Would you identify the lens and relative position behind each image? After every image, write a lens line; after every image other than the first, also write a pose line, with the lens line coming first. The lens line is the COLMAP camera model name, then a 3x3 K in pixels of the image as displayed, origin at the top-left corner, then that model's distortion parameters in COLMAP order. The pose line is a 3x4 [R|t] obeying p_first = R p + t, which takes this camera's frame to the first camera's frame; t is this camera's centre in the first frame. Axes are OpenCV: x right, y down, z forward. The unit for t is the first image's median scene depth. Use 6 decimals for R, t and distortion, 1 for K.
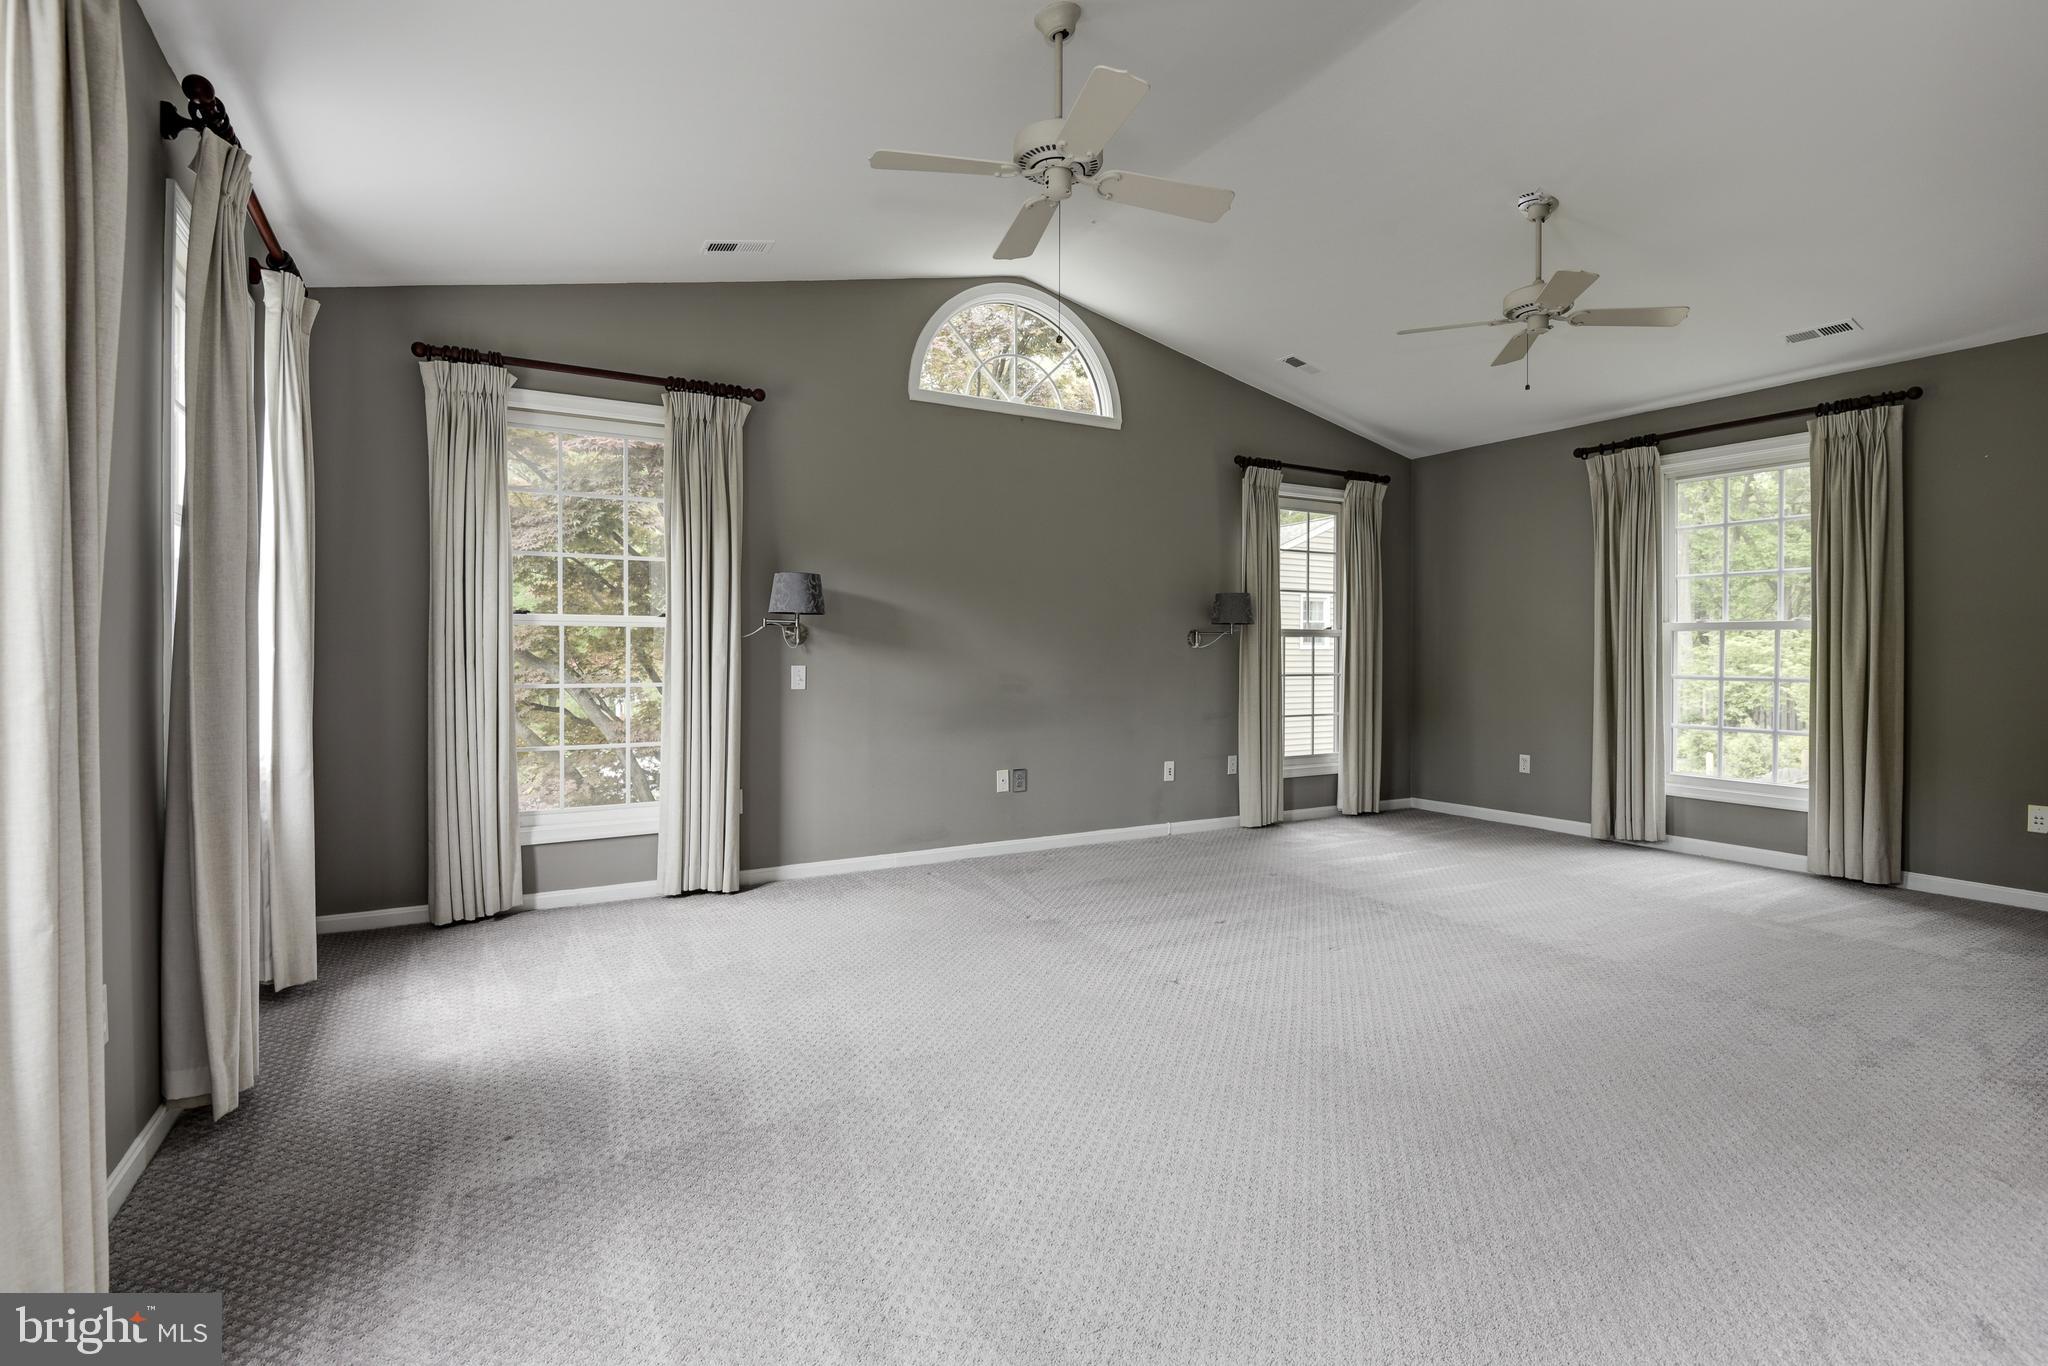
lens RADIAL K [[953.4, 0, 1021.2], [0, 953.4, 668.8], [0, 0, 1]] dist [-0.036575, -0.001739]
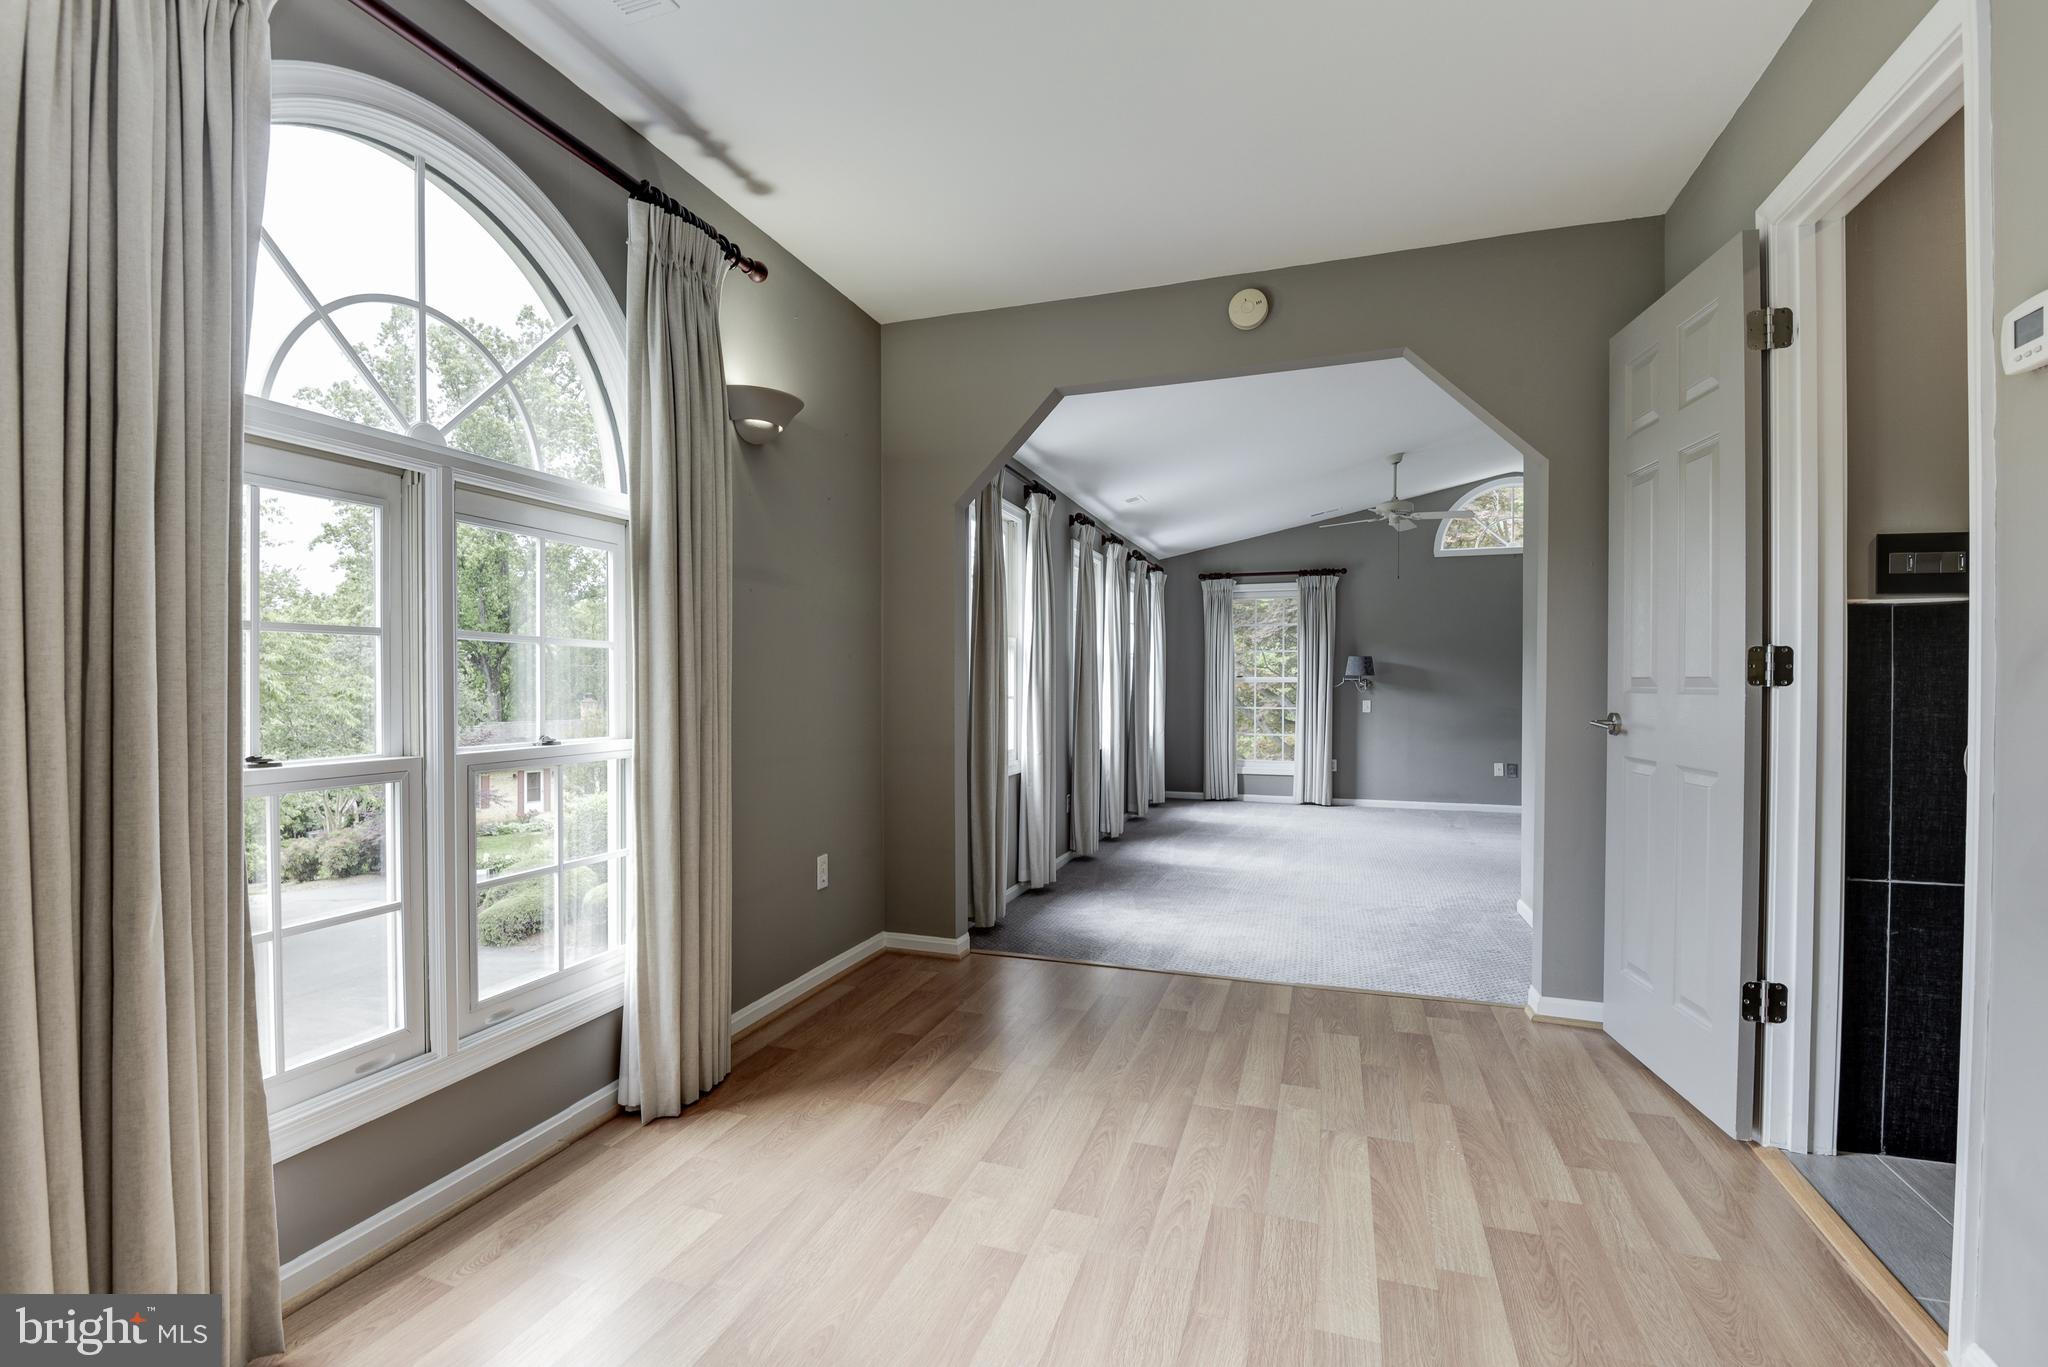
lens RADIAL K [[953.4, 0, 1019.4], [0, 953.4, 679.0], [0, 0, 1]] dist [-0.036575, -0.001739]
pose [[0.681712, 0.012304, -0.731517, 0.804919], [-0.010090, 0.999922, 0.007415, -0.061782], [0.731551, 0.002326, 0.681783, -0.992987]]
